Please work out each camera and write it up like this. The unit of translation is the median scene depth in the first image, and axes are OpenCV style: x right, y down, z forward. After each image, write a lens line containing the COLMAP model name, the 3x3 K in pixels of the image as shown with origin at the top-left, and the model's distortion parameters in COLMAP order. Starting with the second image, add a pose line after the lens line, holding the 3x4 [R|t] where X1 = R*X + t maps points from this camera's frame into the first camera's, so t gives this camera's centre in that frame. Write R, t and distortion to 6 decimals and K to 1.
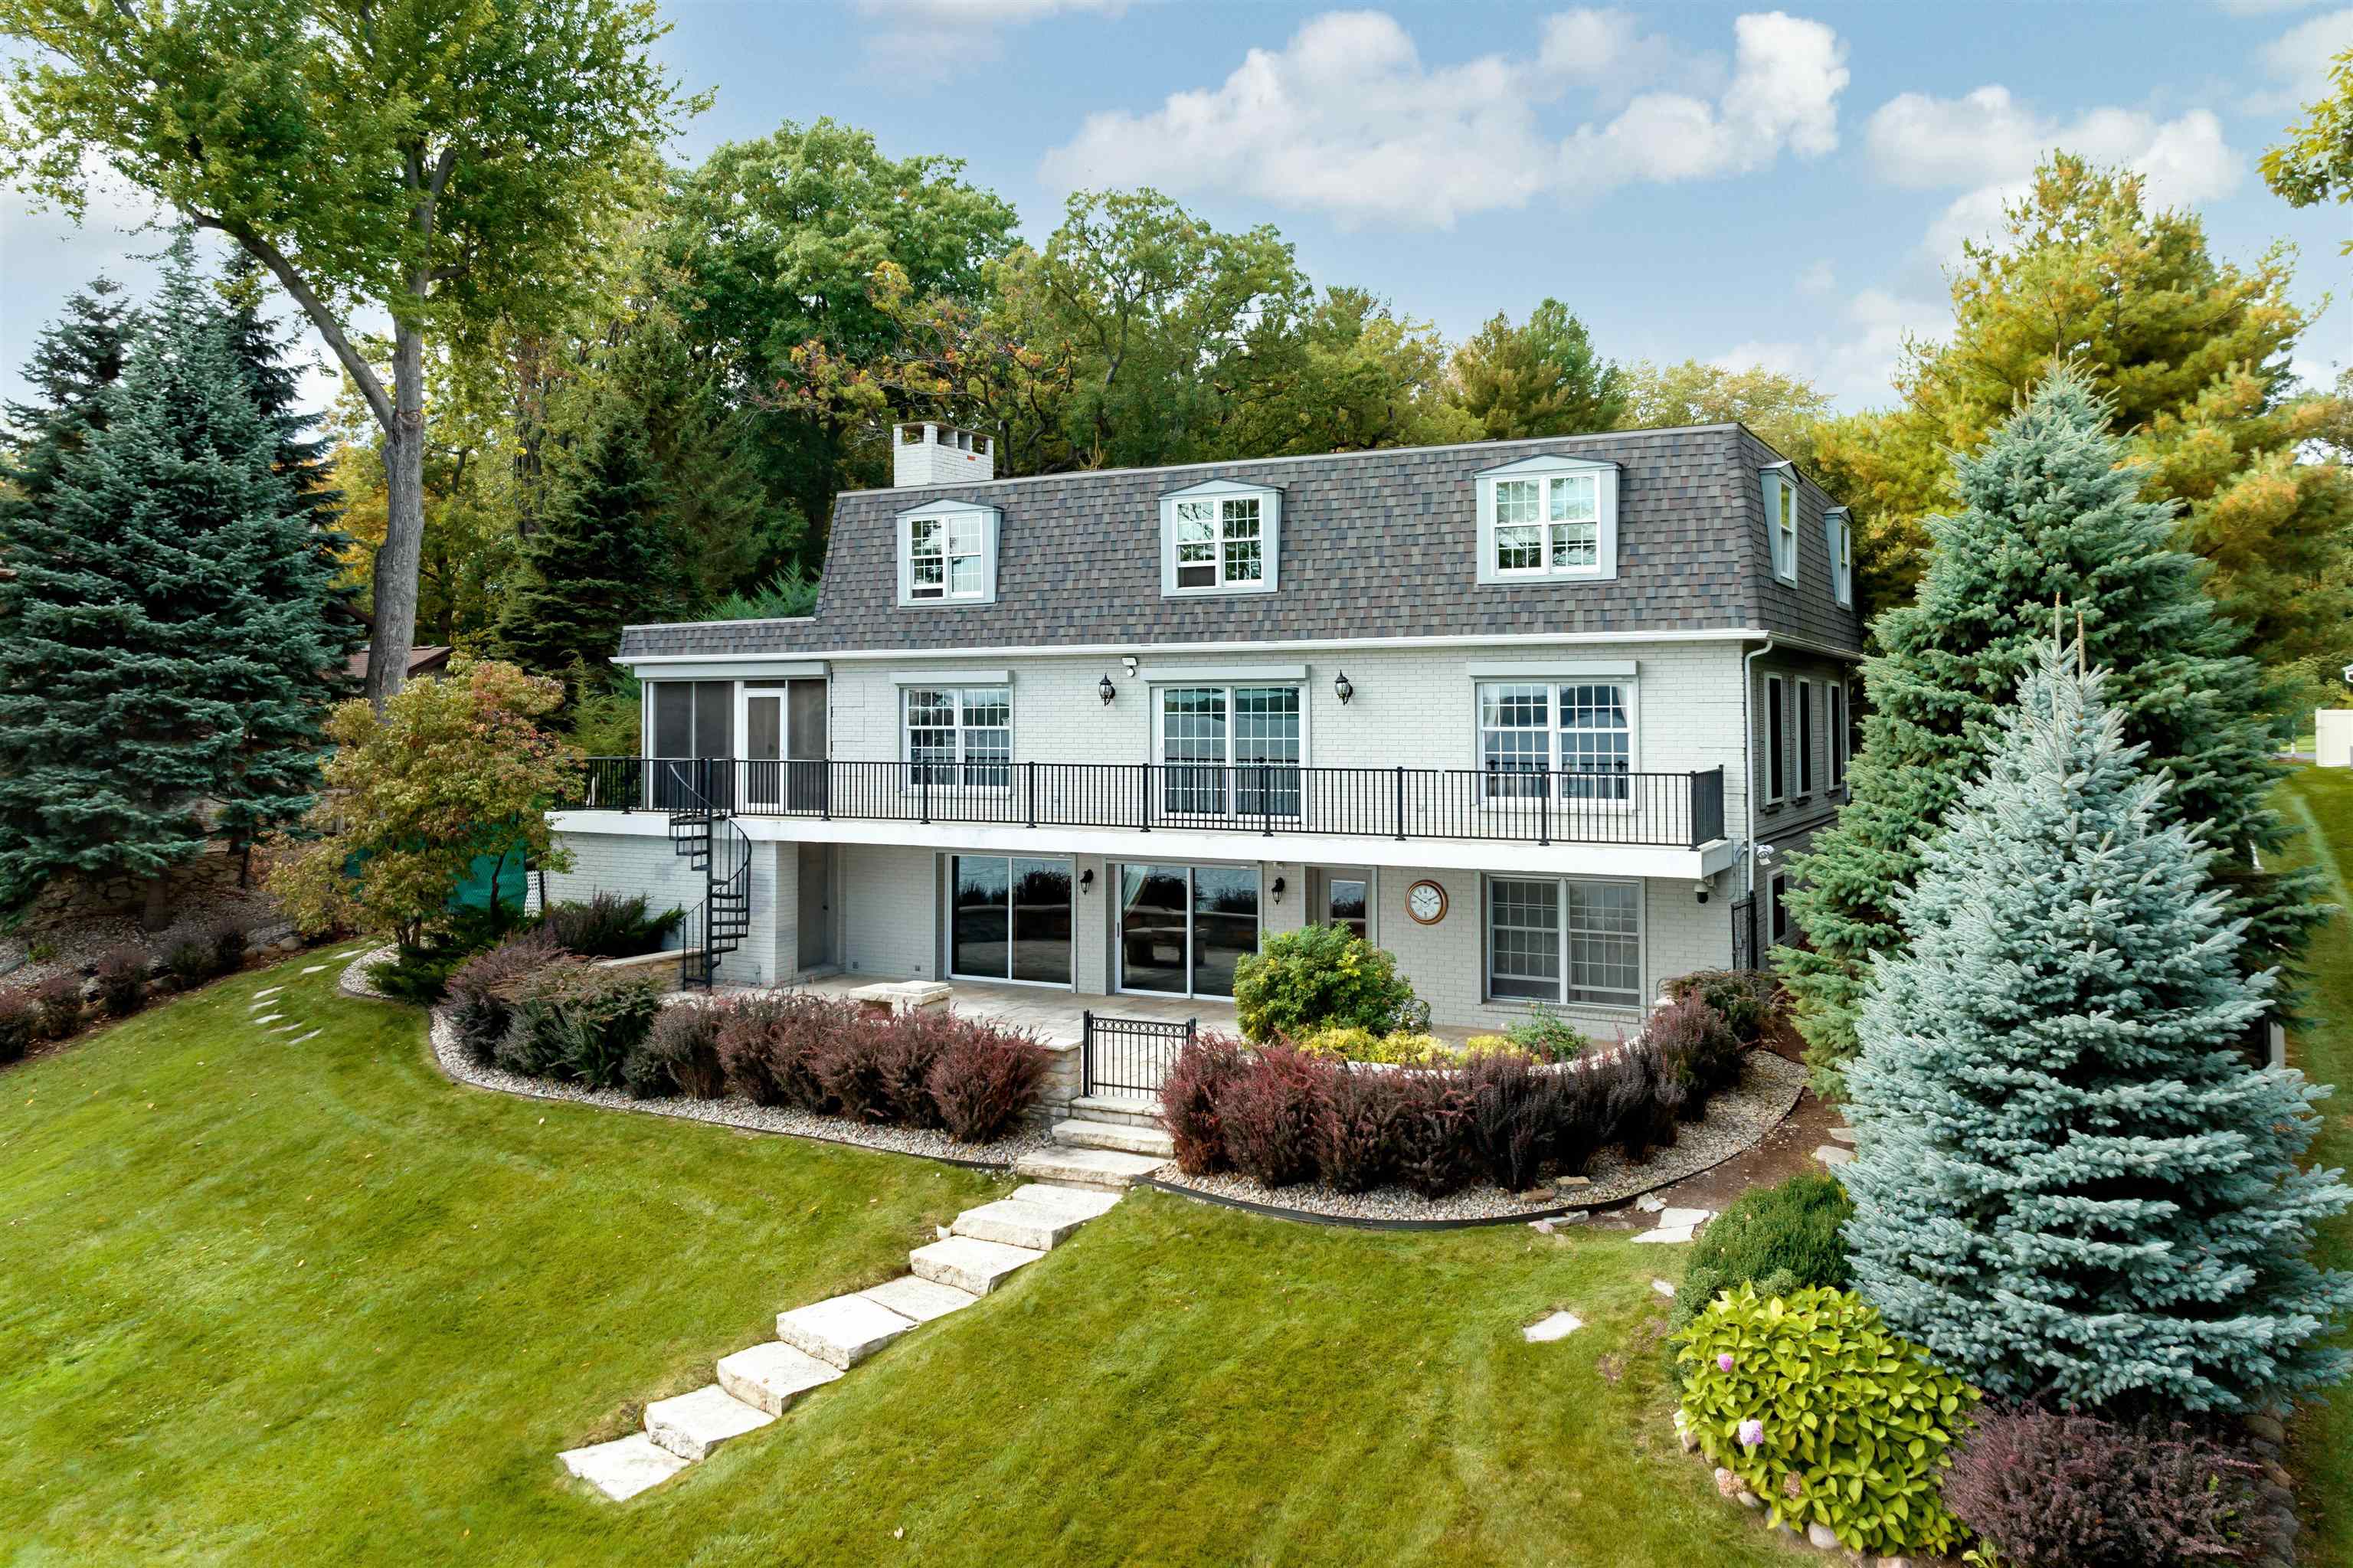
lens RADIAL K [[1665.9, 0, 1183.3], [0, 1665.9, 654.3], [0, 0, 1]] dist [0.008306, -0.000387]
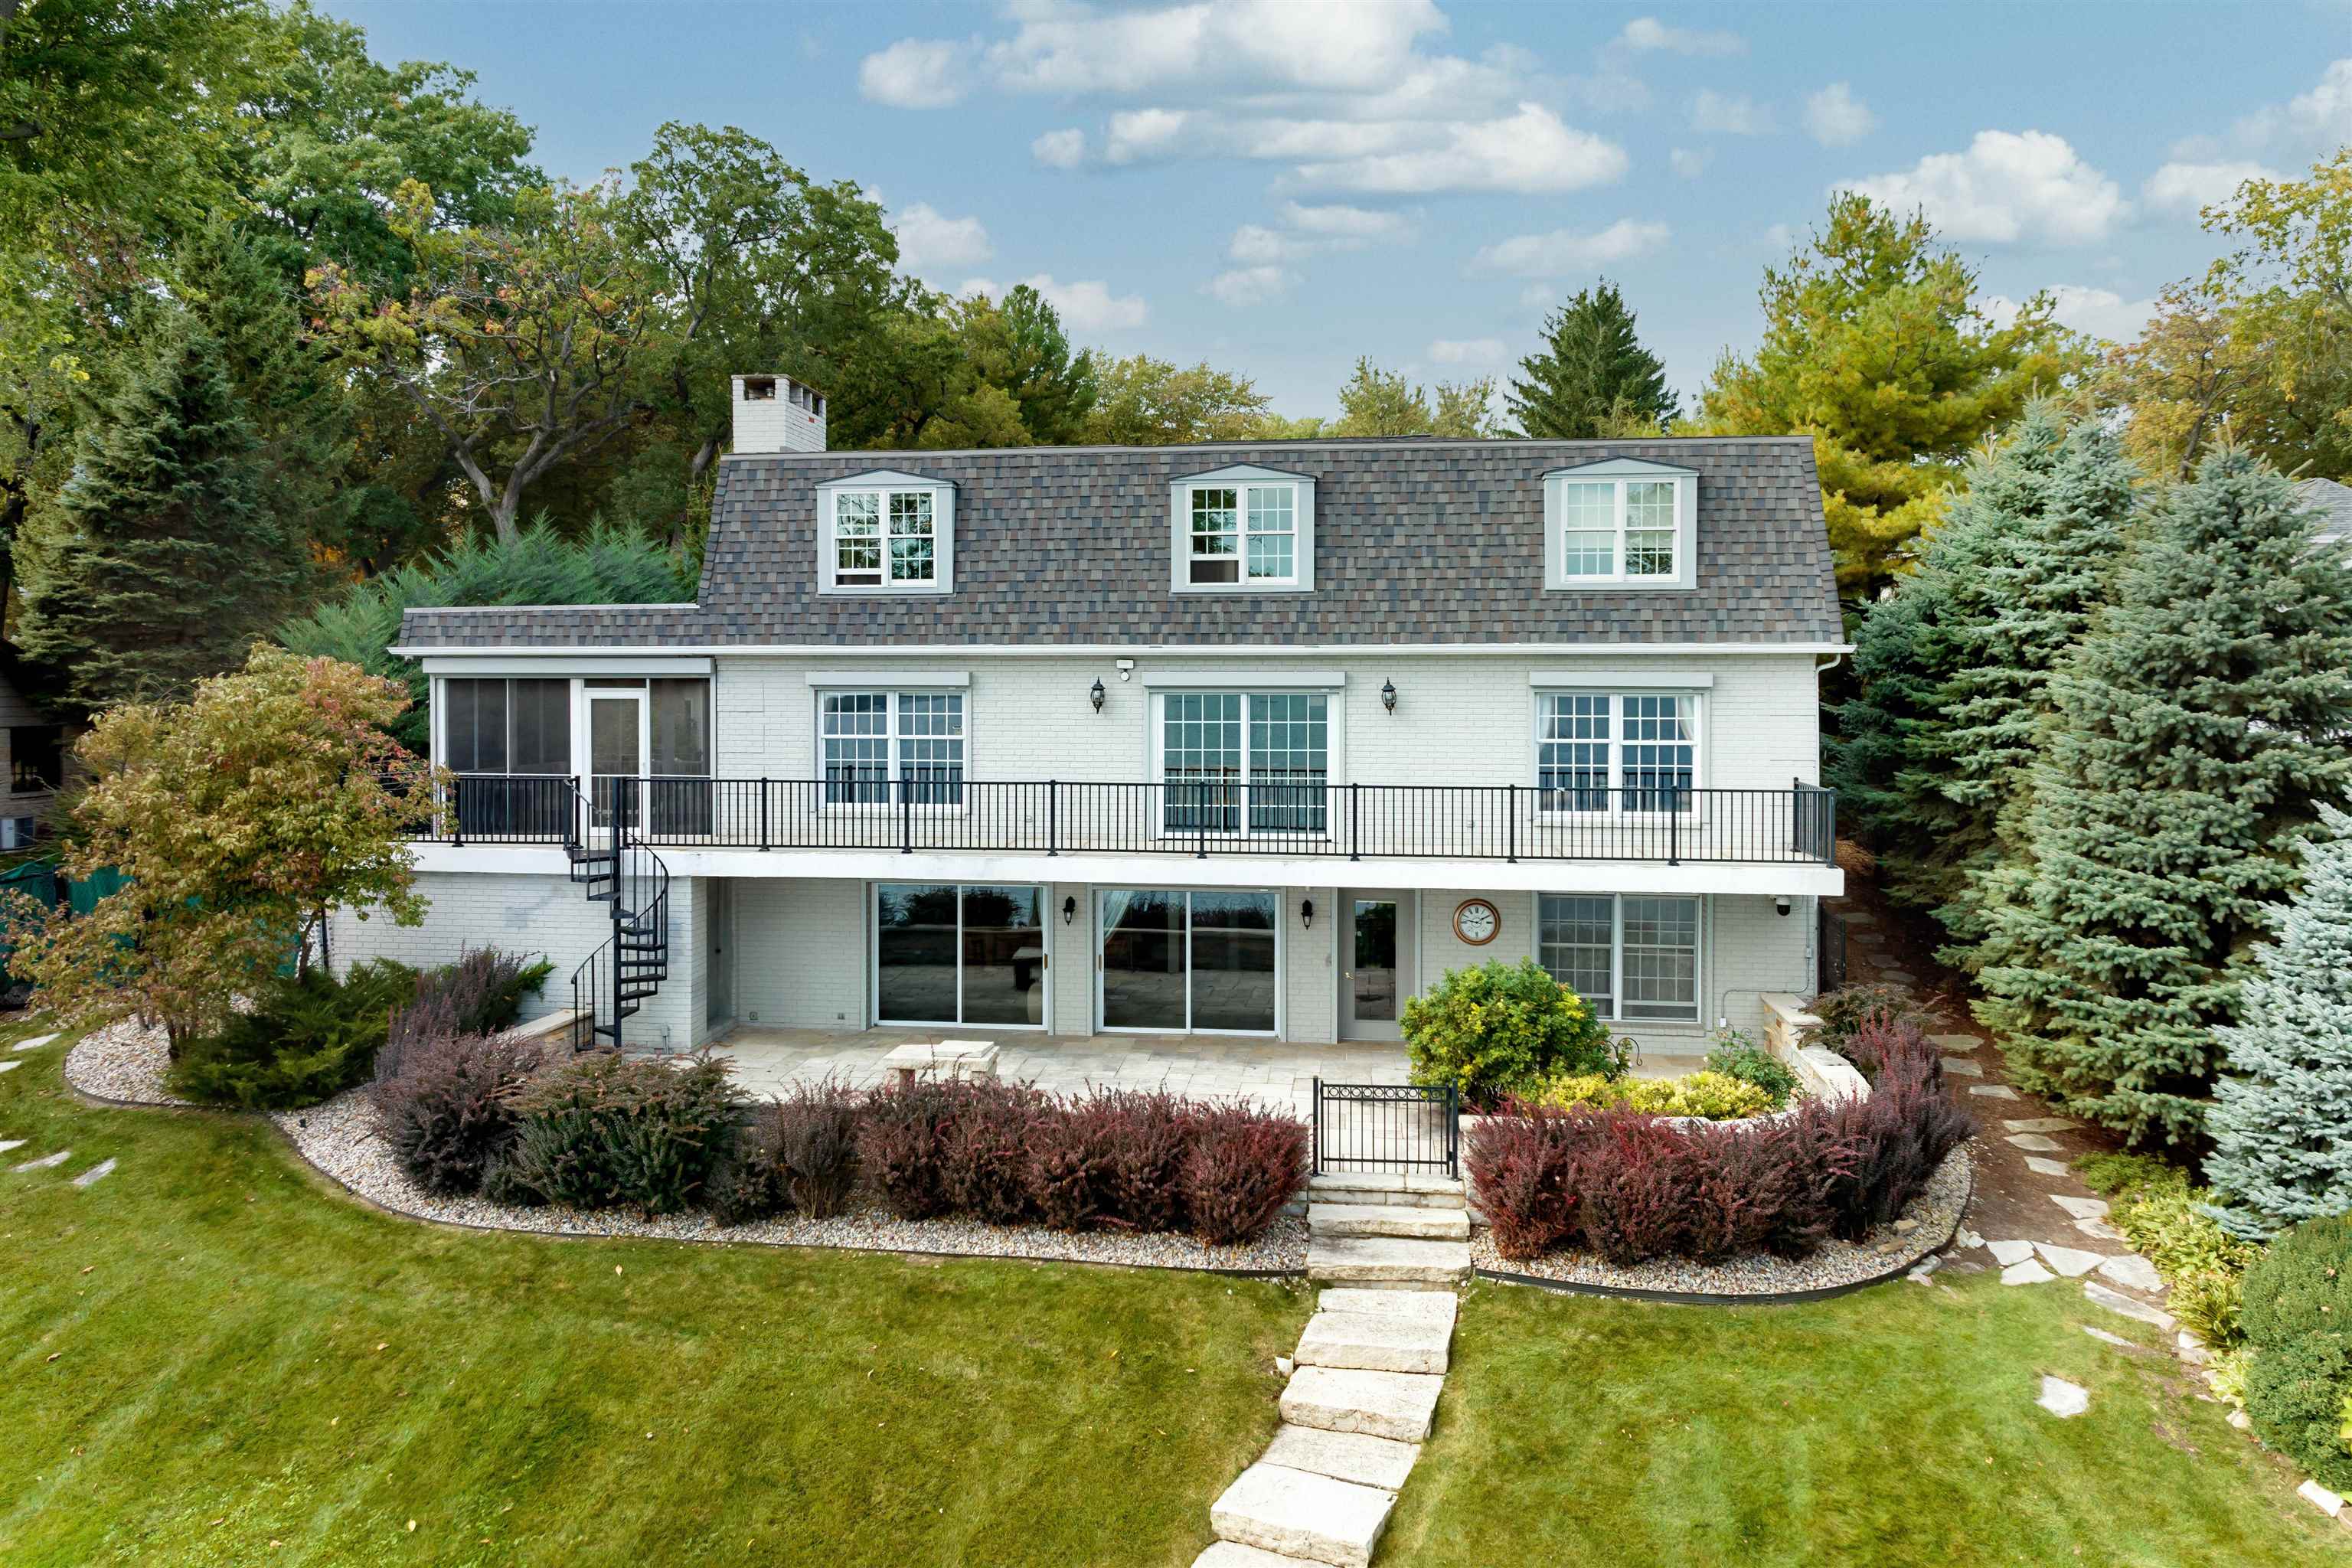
lens RADIAL K [[1632.3, 0, 1107.7], [0, 1632.3, 693.3], [0, 0, 1]] dist [-0.004646, -0.002256]
pose [[0.942143, 0.001284, 0.335210, -0.344527], [-0.015049, 0.999146, 0.038470, -0.013956], [-0.334874, -0.041289, 0.941358, 0.185995]]
